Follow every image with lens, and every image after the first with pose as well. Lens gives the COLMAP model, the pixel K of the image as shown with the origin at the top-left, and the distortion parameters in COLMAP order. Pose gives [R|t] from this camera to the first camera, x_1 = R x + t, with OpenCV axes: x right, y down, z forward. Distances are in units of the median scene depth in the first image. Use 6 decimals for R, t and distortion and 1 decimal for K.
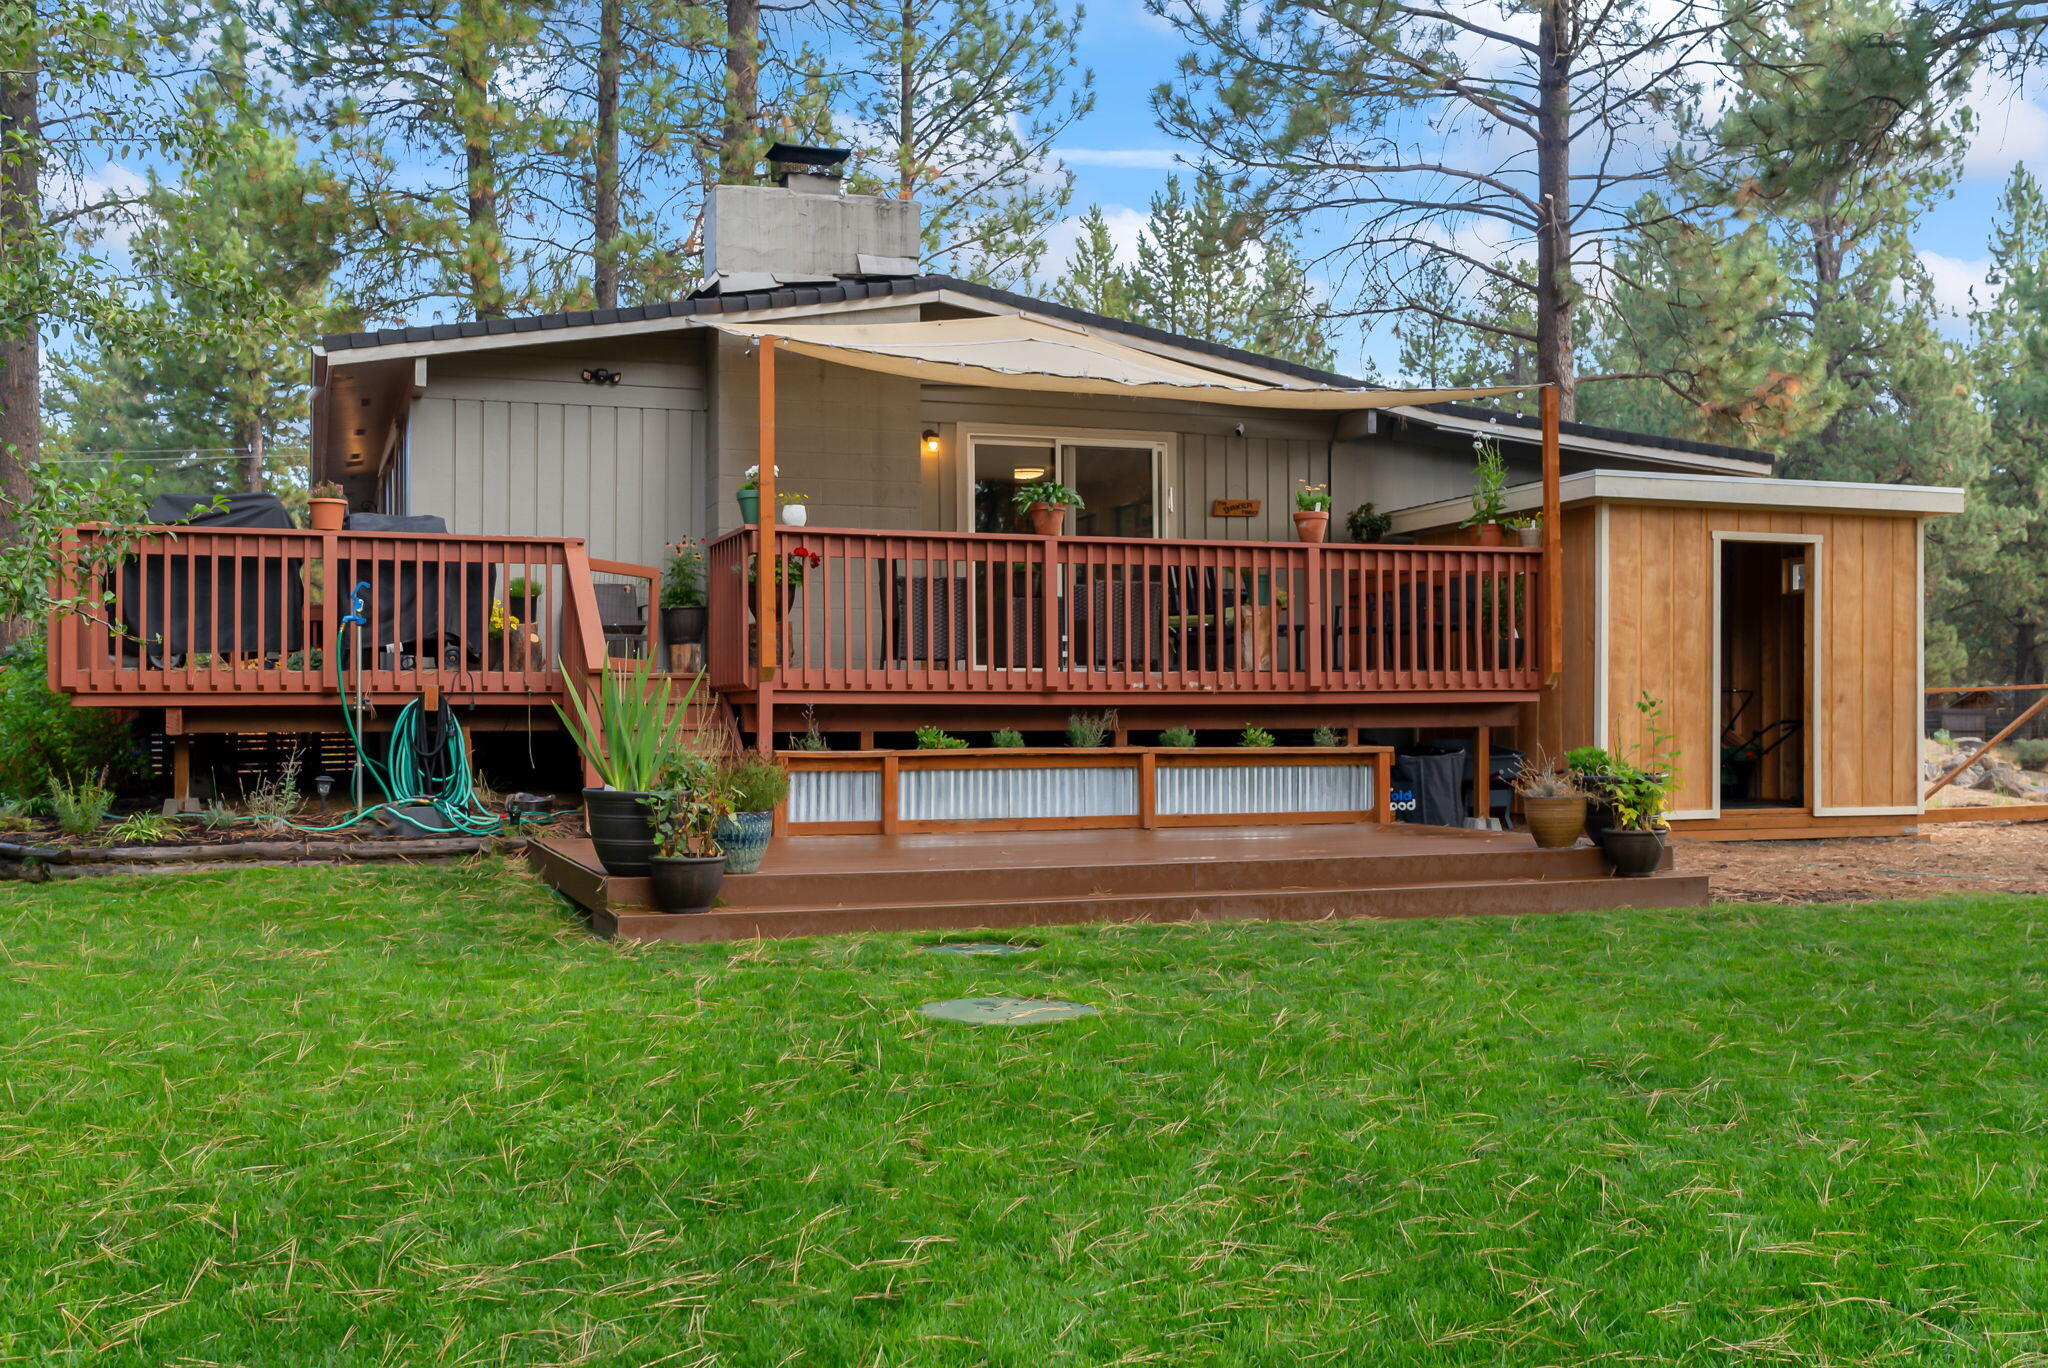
lens RADIAL K [[2032.3, 0, 1024.0], [0, 2032.3, 684.0], [0, 0, 1]] dist [-0.012687, -0.012493]
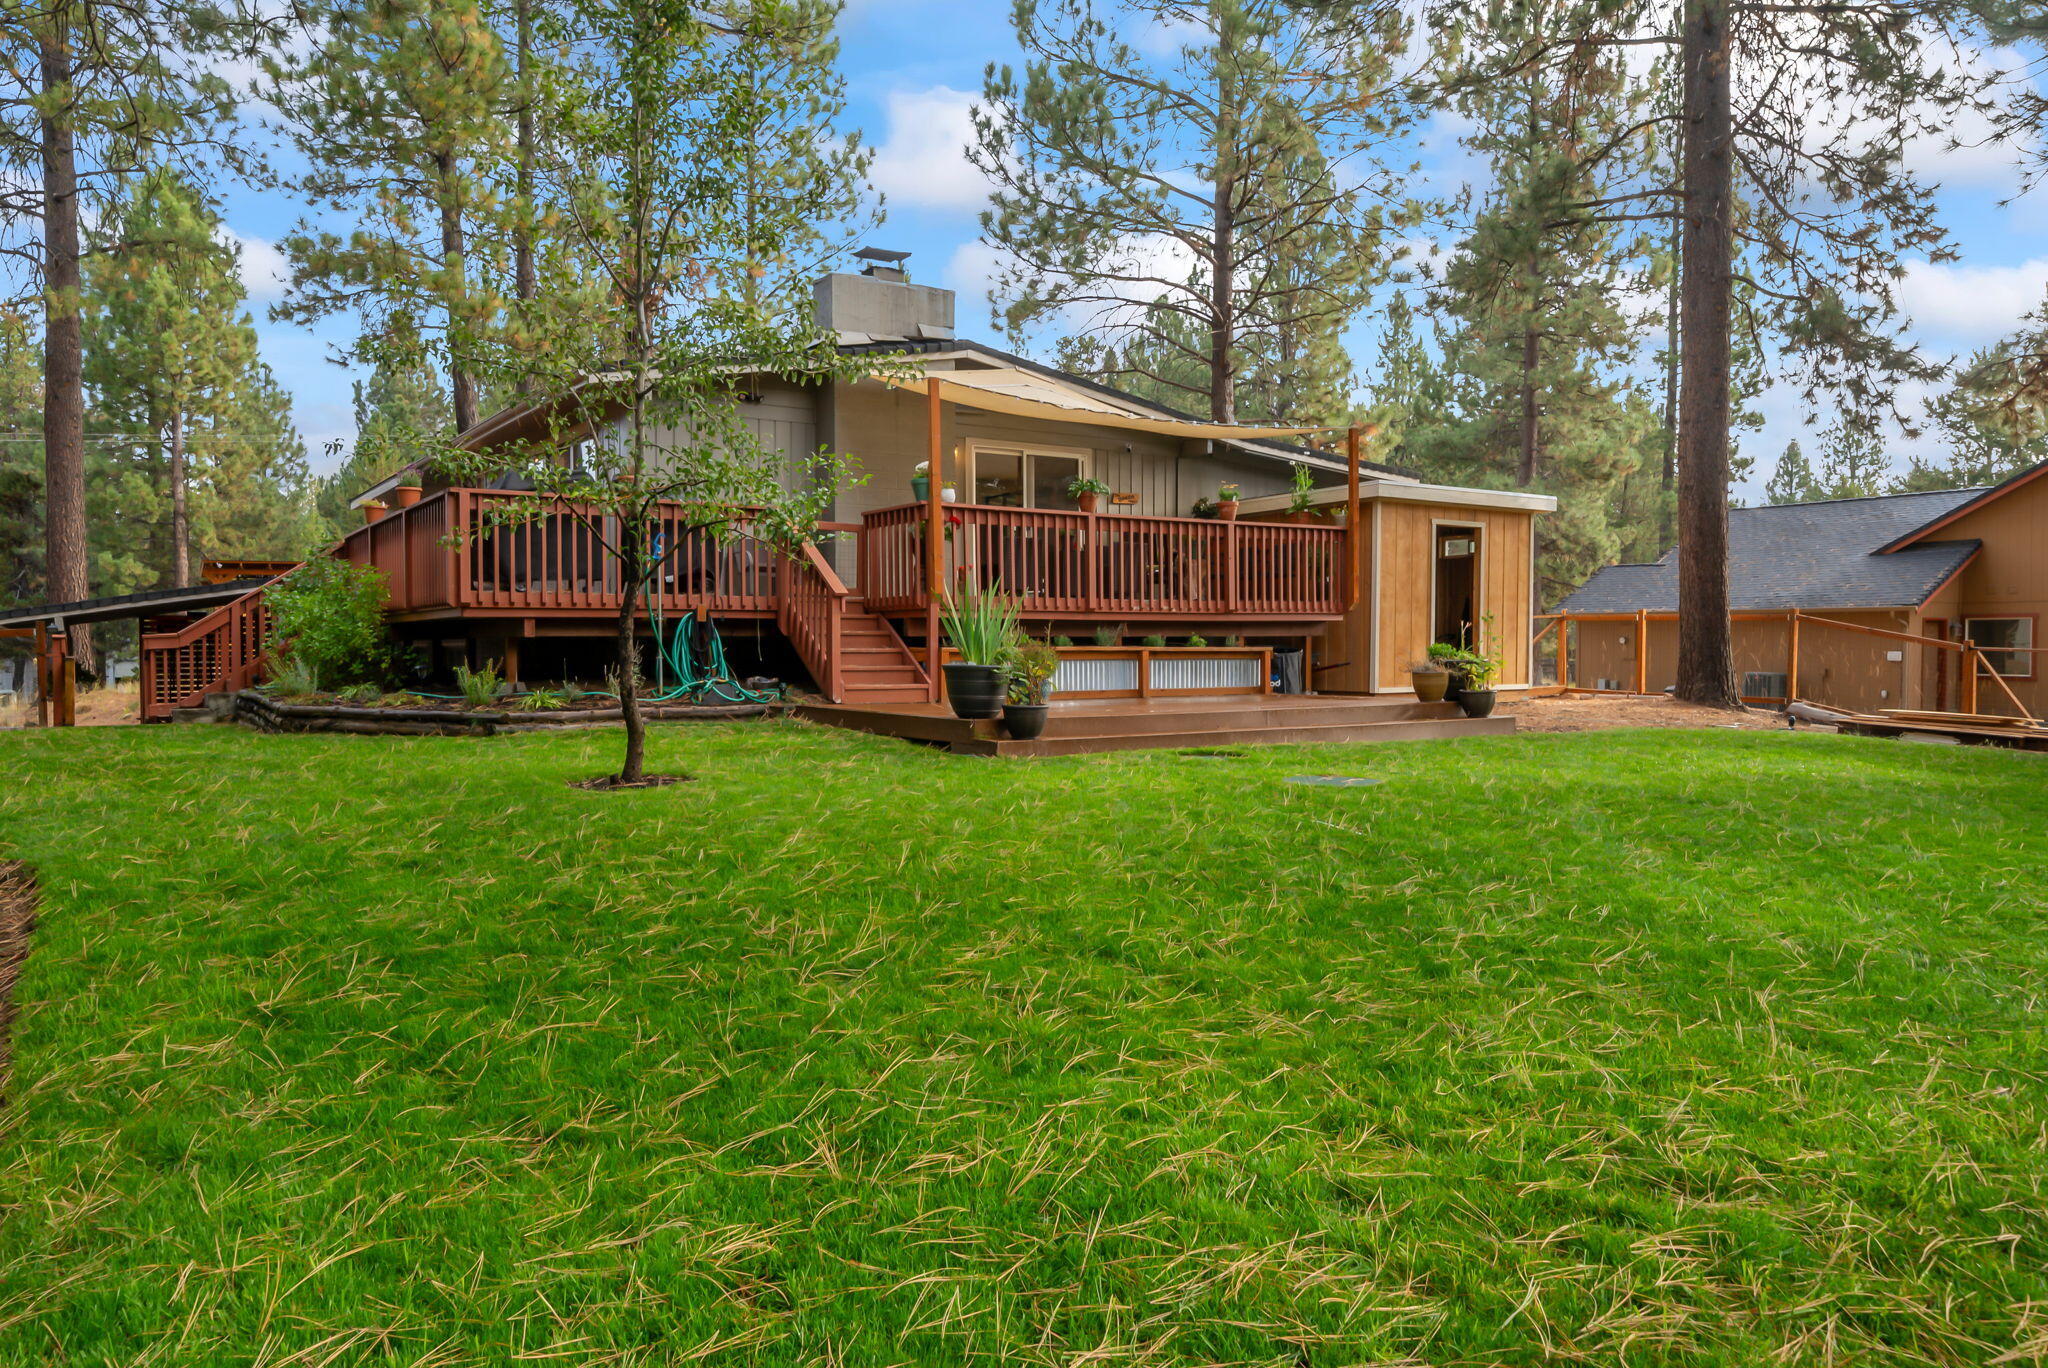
lens RADIAL K [[1416.3, 0, 1024.0], [0, 1416.3, 684.0], [0, 0, 1]] dist [-0.000951, 0.000829]
pose [[0.971037, -0.006013, 0.238854, -0.296158], [-0.004258, 0.999089, 0.042461, 0.013388], [-0.238892, -0.042249, 0.970127, -0.062379]]
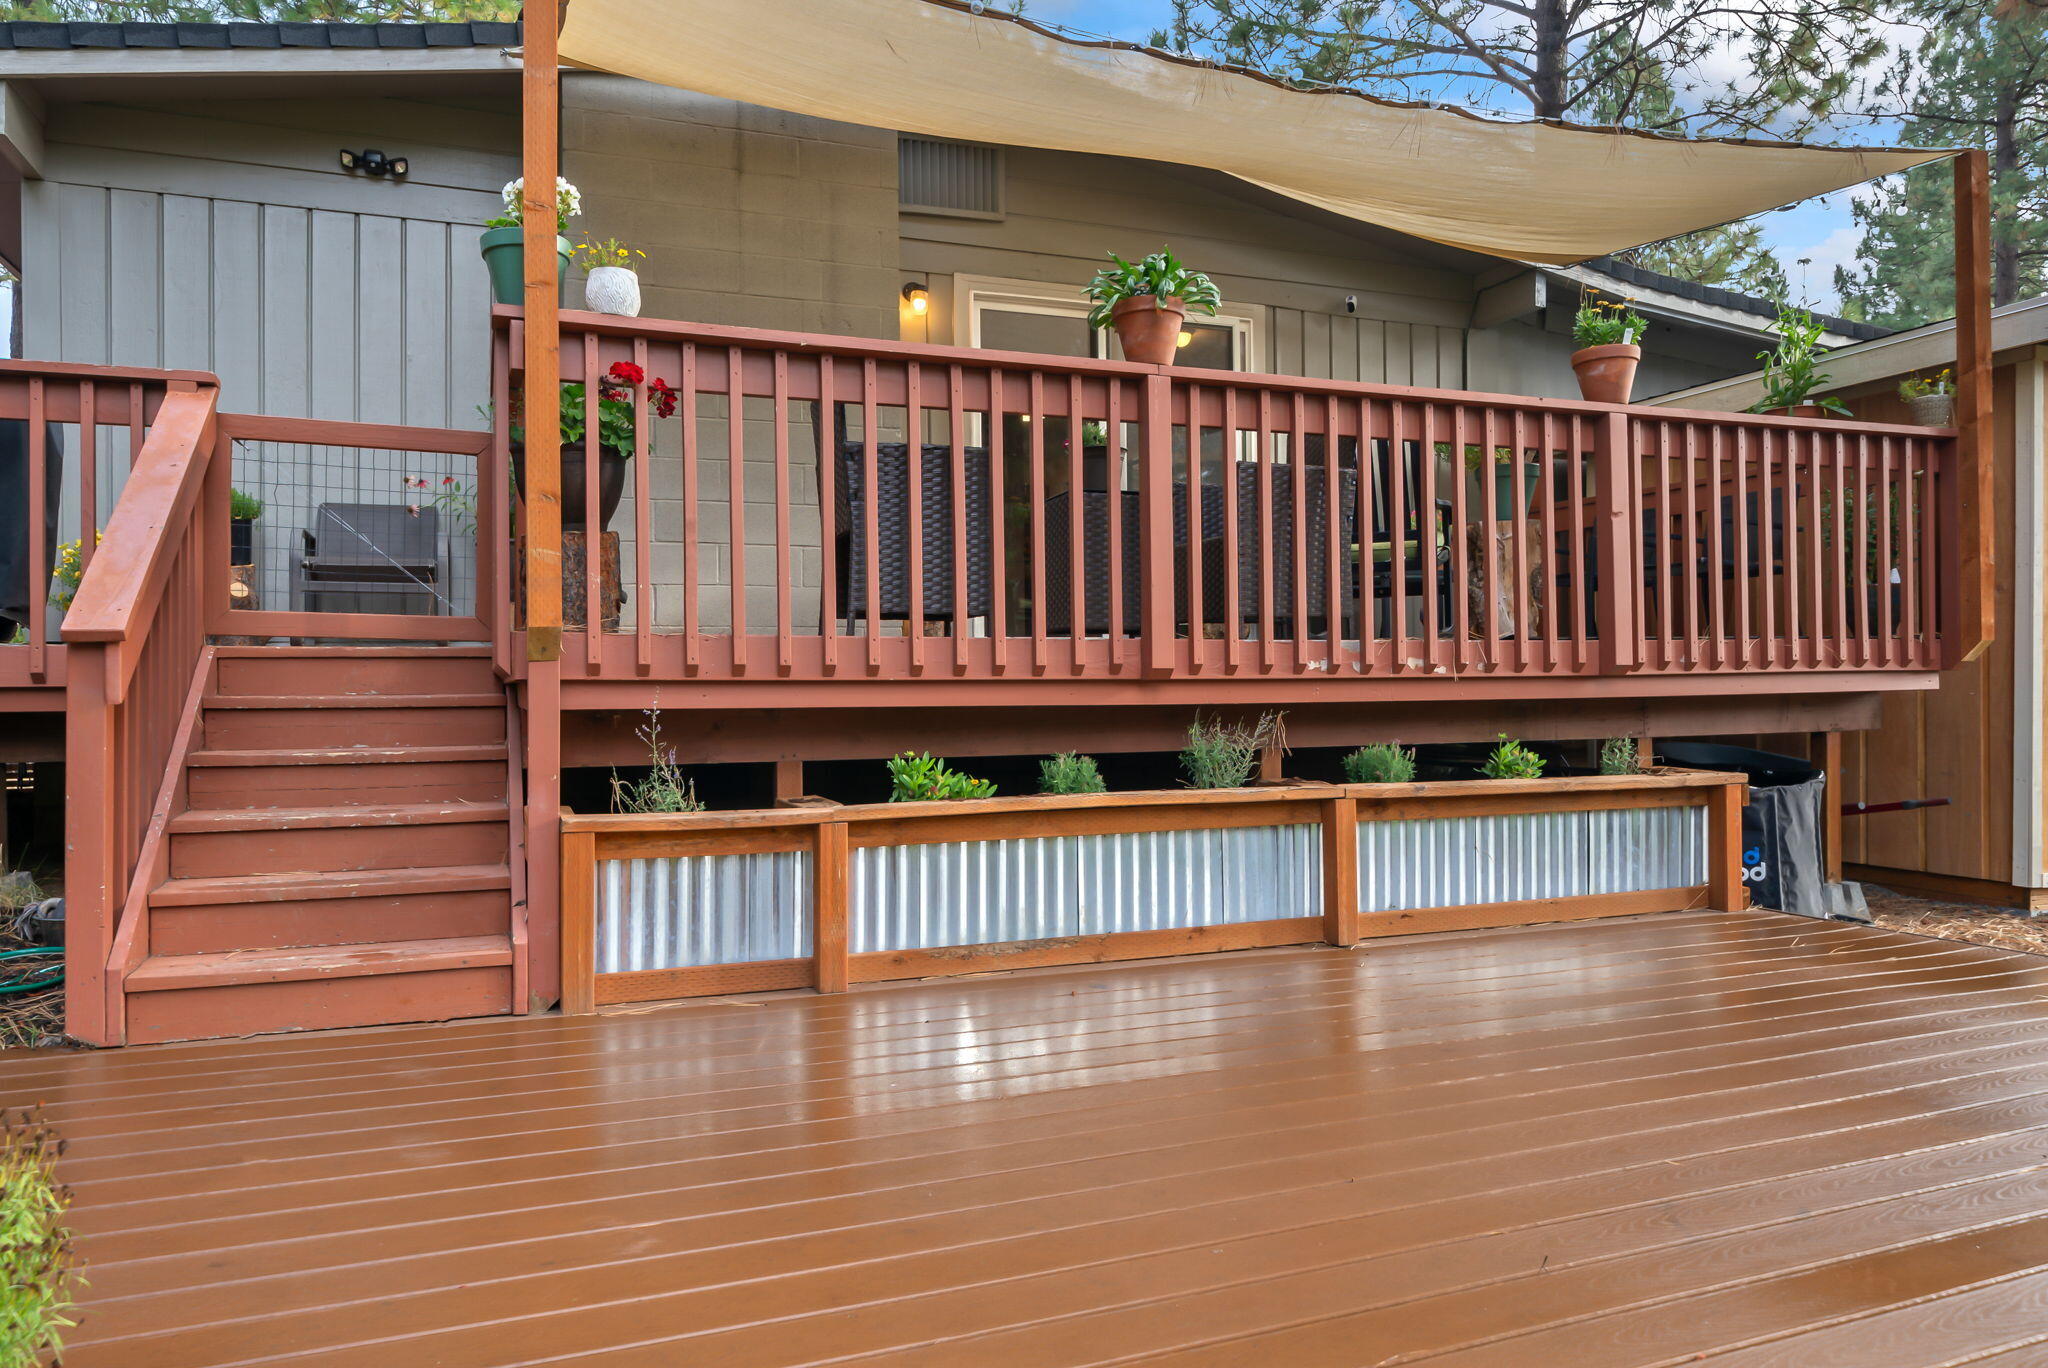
lens RADIAL K [[1416.3, 0, 1024.0], [0, 1416.3, 684.0], [0, 0, 1]] dist [-0.000951, 0.000829]
pose [[0.999542, -0.005373, 0.029790, -0.029635], [0.004959, 0.999890, 0.013957, -0.000119], [-0.029861, -0.013803, 0.999459, 0.640560]]
